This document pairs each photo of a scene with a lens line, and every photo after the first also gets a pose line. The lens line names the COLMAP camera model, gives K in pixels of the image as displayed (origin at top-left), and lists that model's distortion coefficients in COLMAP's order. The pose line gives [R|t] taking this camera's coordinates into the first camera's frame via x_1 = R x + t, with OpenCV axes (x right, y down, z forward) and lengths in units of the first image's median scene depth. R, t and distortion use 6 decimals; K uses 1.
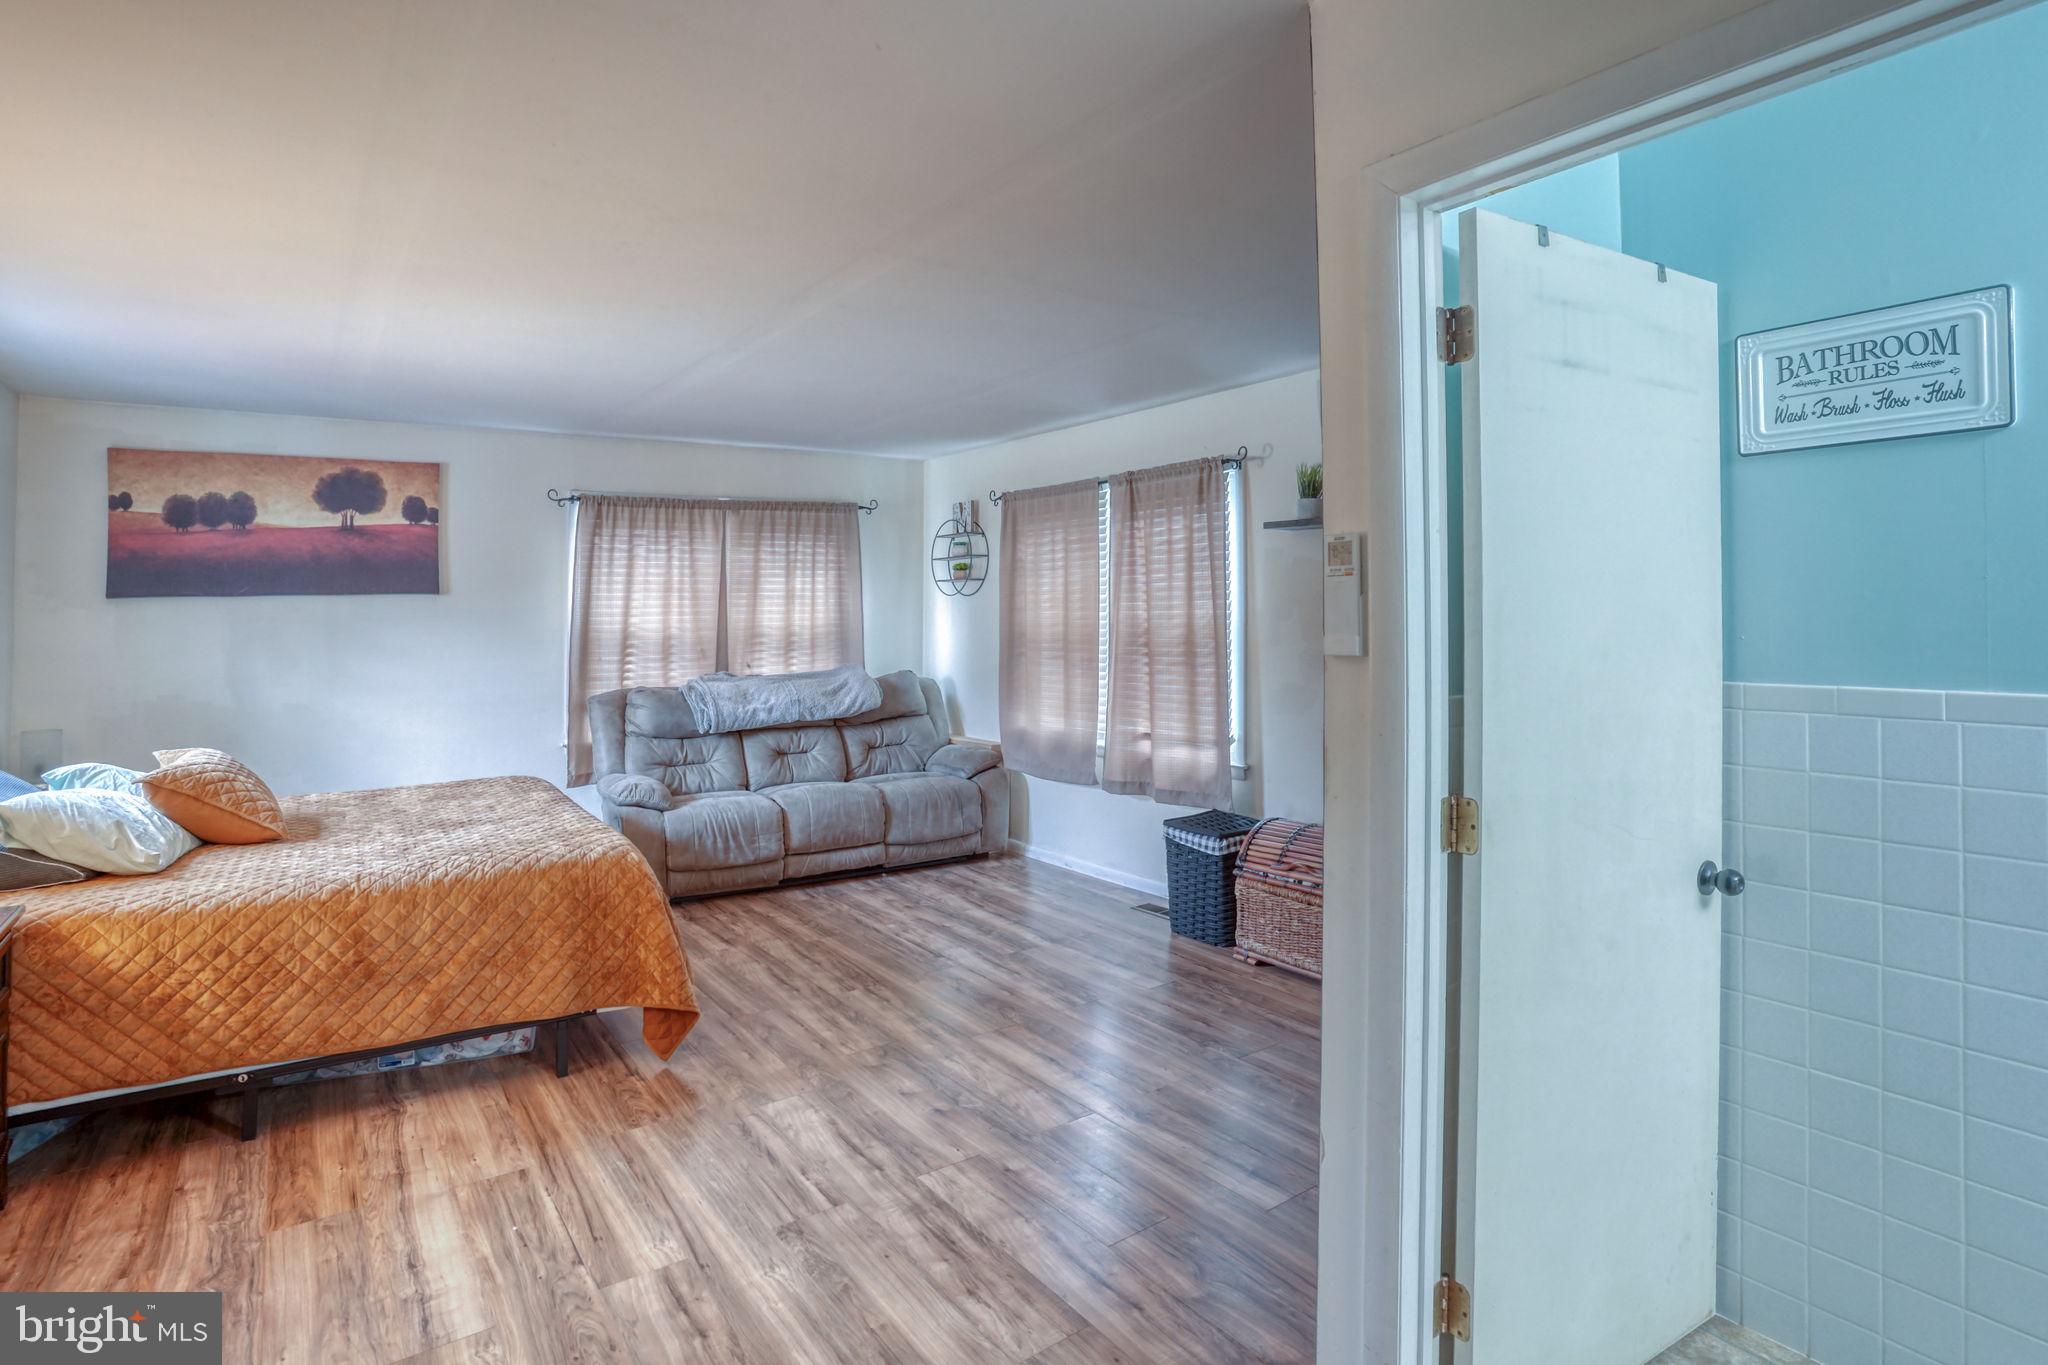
lens RADIAL K [[1131.8, 0, 1091.5], [0, 1131.8, 558.8], [0, 0, 1]] dist [-0.087796, 0.049053]
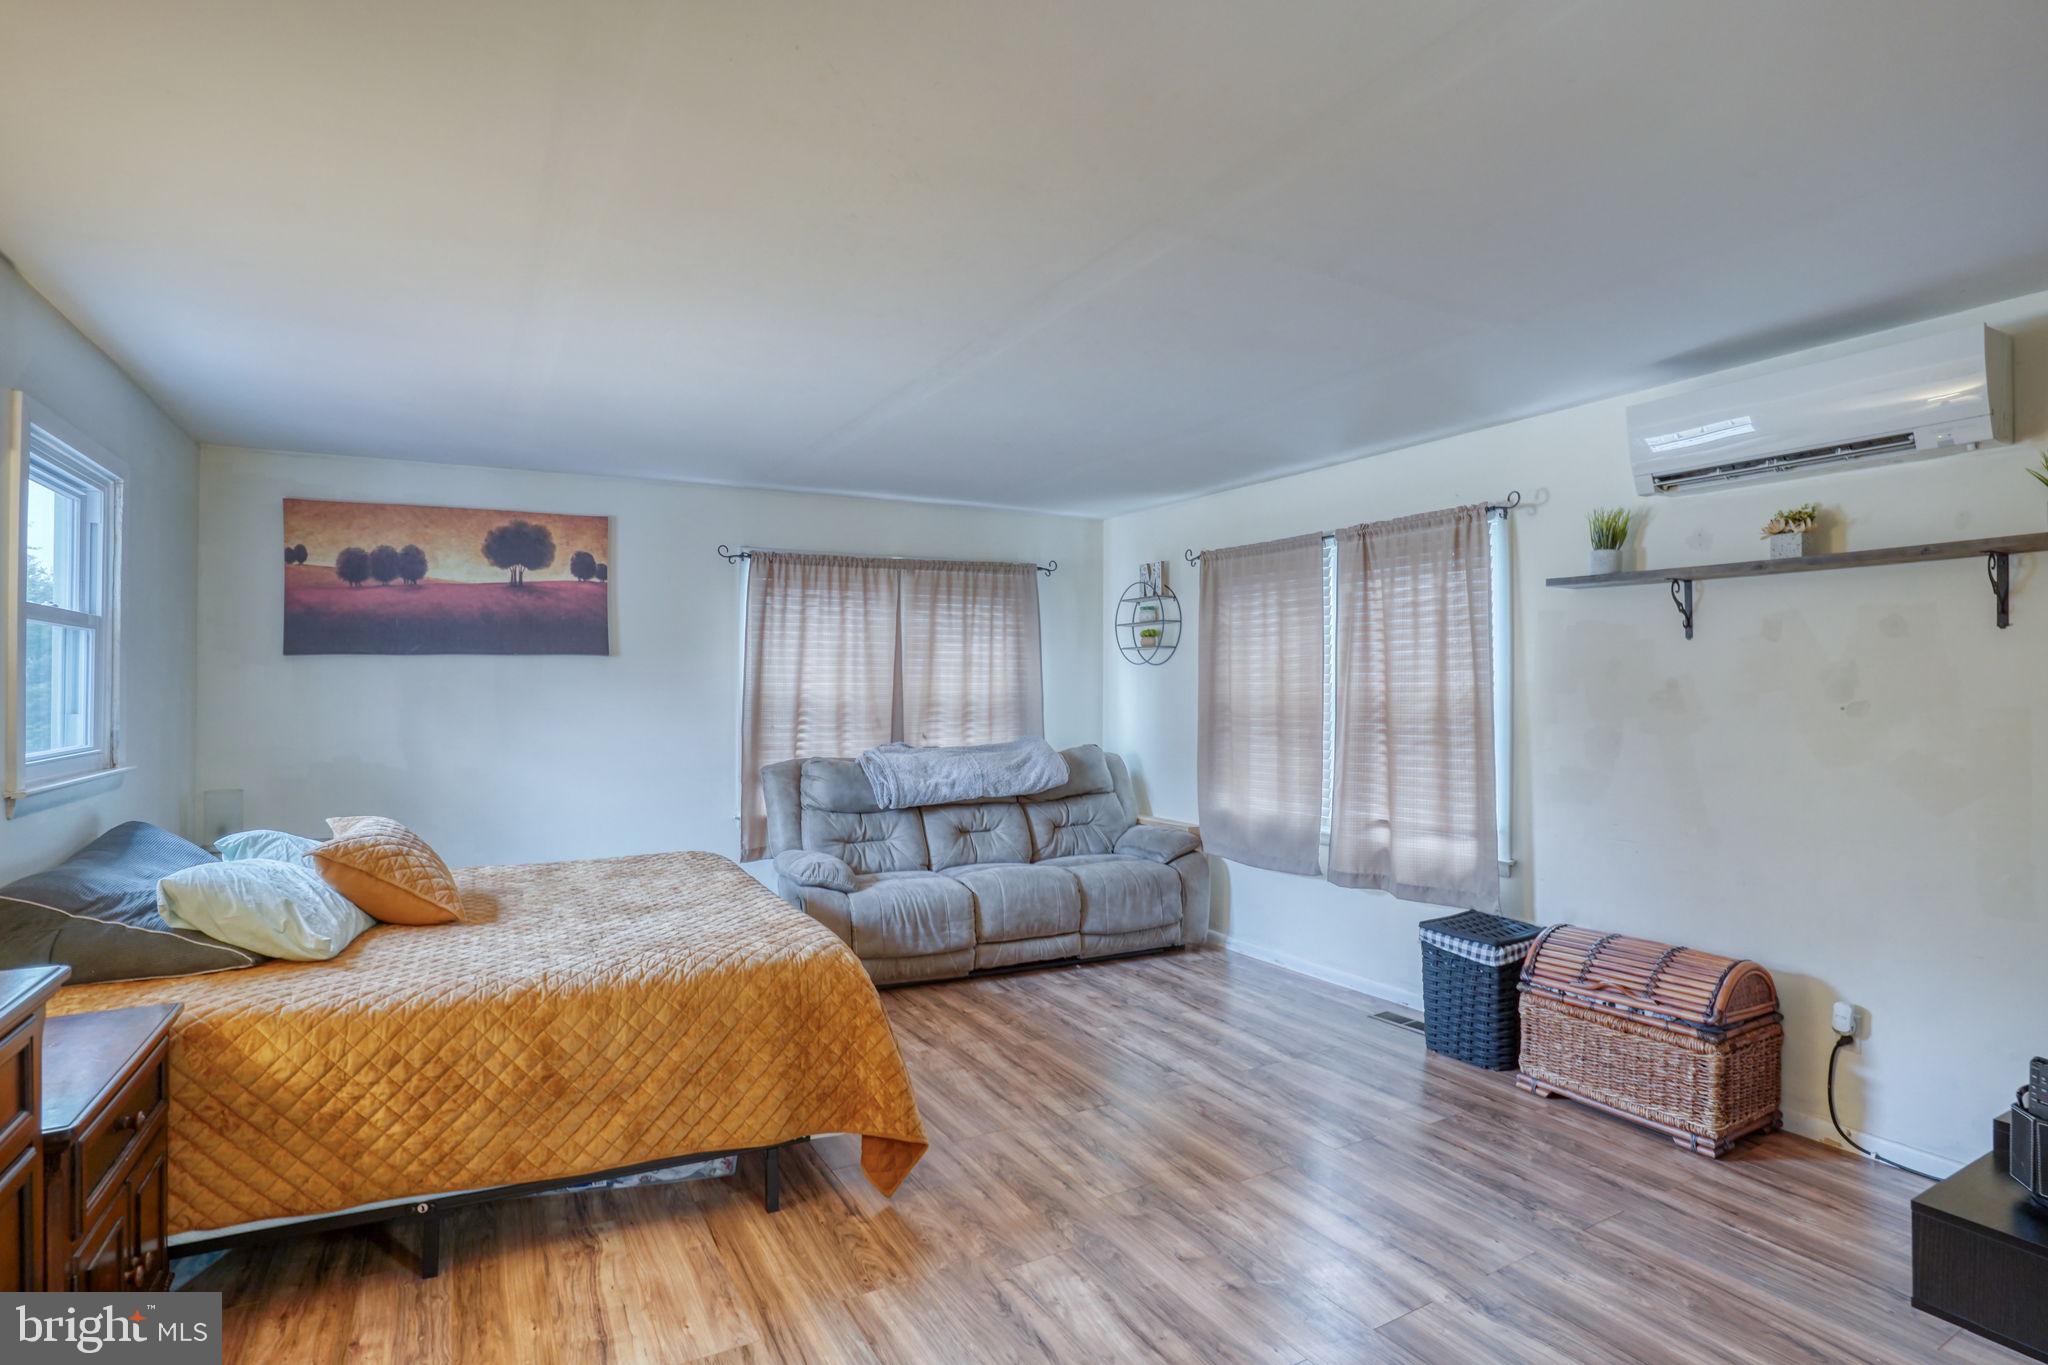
lens RADIAL K [[1089.2, 0, 1074.2], [0, 1089.2, 681.5], [0, 0, 1]] dist [-0.095888, 0.071886]
pose [[0.994555, 0.013892, -0.103278, -0.128164], [-0.009693, 0.999110, 0.041047, 0.016086], [0.103757, -0.039822, 0.993805, 0.164561]]
